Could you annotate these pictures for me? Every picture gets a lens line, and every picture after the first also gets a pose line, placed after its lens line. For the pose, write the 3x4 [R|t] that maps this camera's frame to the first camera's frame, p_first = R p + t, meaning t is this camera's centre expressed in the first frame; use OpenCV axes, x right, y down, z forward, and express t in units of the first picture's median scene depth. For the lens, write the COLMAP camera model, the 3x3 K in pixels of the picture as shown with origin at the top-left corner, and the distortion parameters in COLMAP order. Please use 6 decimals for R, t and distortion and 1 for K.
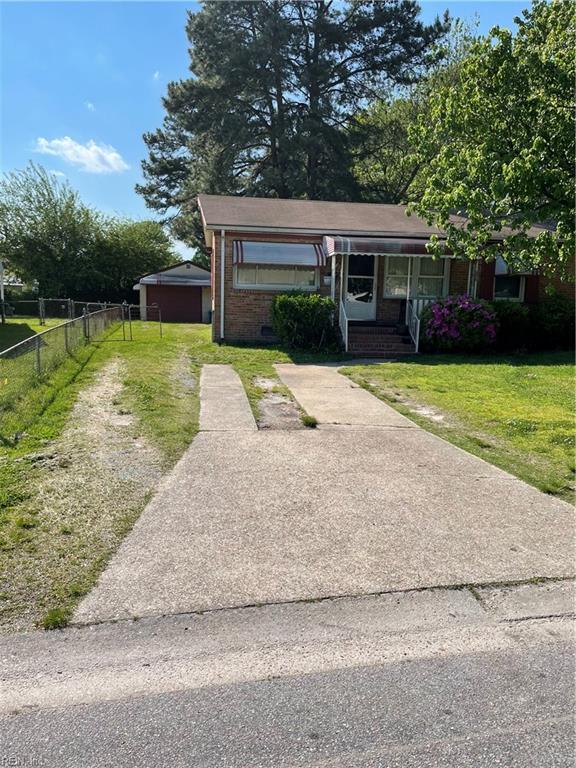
lens RADIAL K [[575.8, 0, 288.0], [0, 575.8, 384.0], [0, 0, 1]] dist [0.074954, -0.114253]
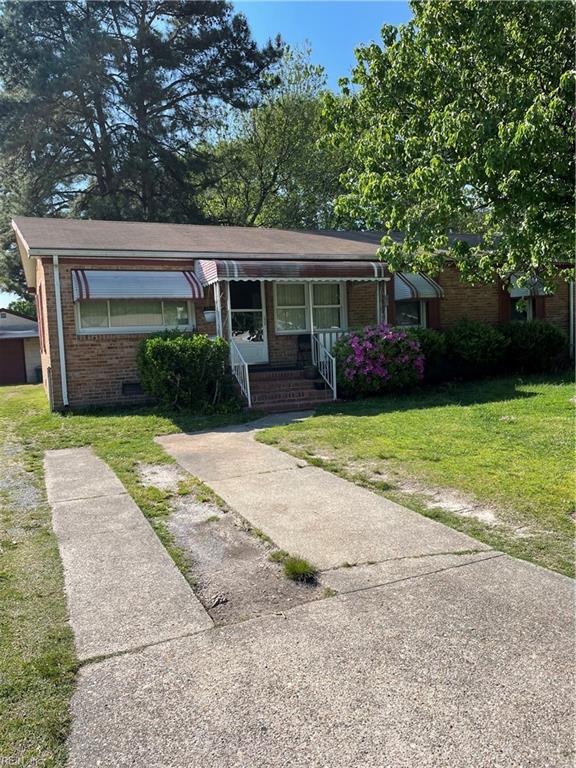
lens RADIAL K [[575.8, 0, 288.0], [0, 575.8, 384.0], [0, 0, 1]] dist [0.074954, -0.114253]
pose [[0.957312, -0.091046, 0.274343, -0.046850], [0.110999, 0.992122, -0.058074, -0.033395], [-0.266894, 0.086047, 0.959877, 0.238696]]
